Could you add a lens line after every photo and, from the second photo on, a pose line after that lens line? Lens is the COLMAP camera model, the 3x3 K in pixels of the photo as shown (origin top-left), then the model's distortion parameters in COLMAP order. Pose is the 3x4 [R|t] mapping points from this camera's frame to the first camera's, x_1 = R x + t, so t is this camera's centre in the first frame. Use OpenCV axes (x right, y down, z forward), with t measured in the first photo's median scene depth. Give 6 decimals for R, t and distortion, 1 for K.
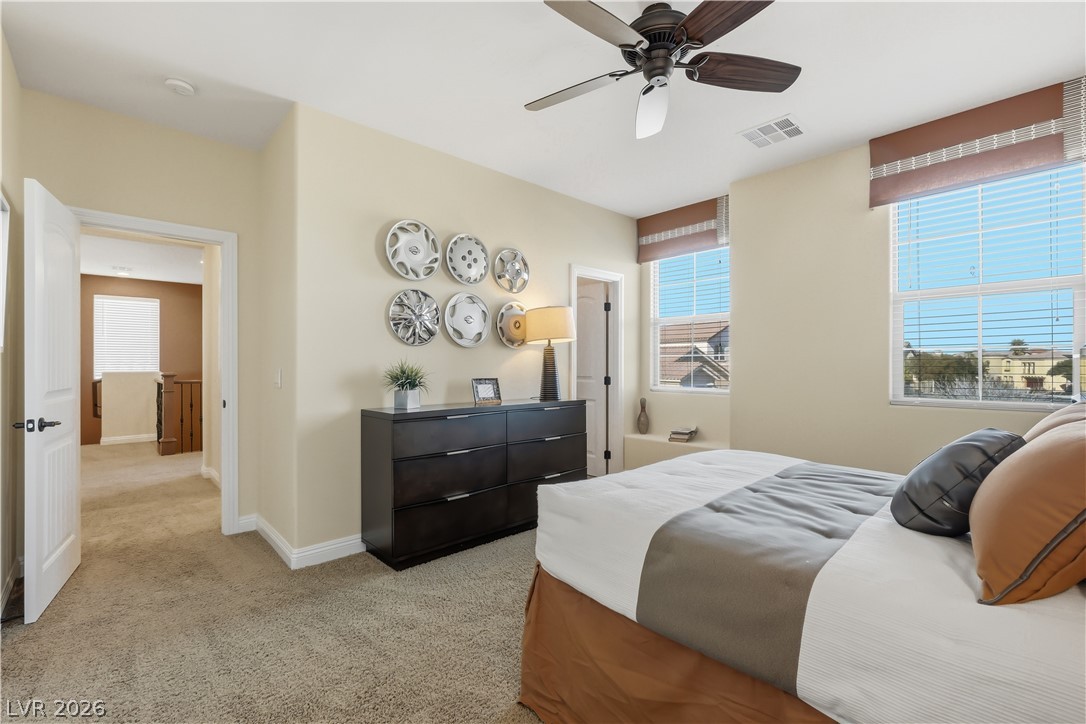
lens RADIAL K [[469.8, 0, 537.3], [0, 469.8, 360.2], [0, 0, 1]] dist [0.001198, 0.000816]
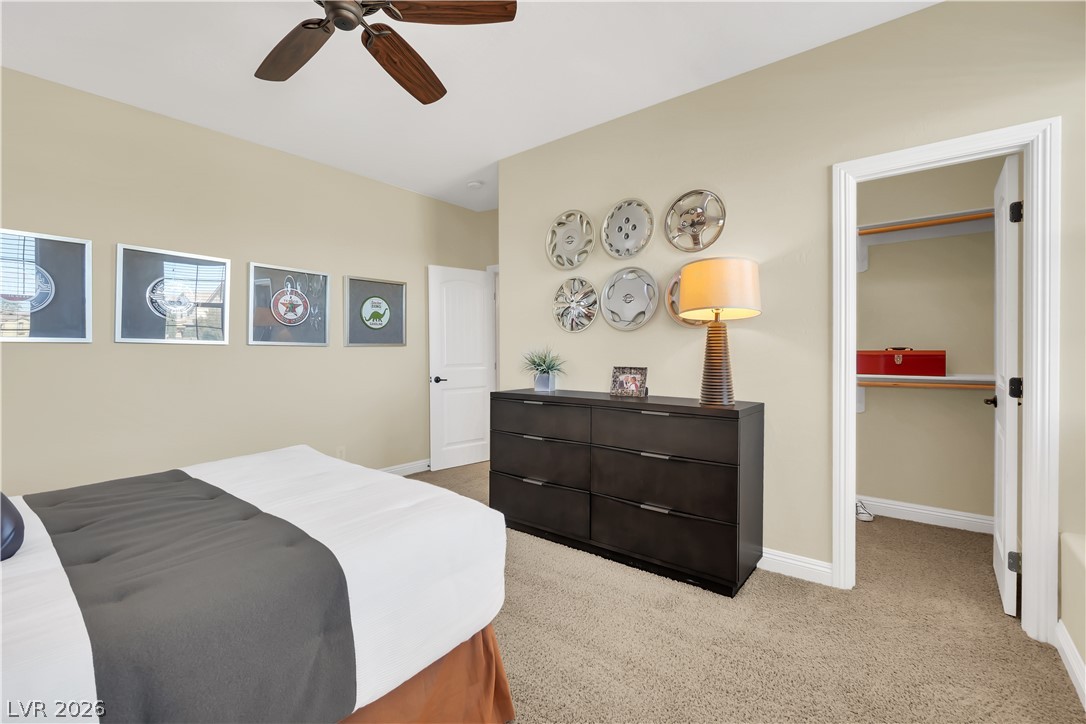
lens RADIAL K [[469.8, 0, 537.3], [0, 469.8, 360.2], [0, 0, 1]] dist [0.001198, 0.000816]
pose [[0.143734, 0.005274, -0.989602, 0.691172], [-0.005969, 0.999972, 0.004463, 0.023381], [0.989598, 0.005265, 0.143761, 0.726637]]
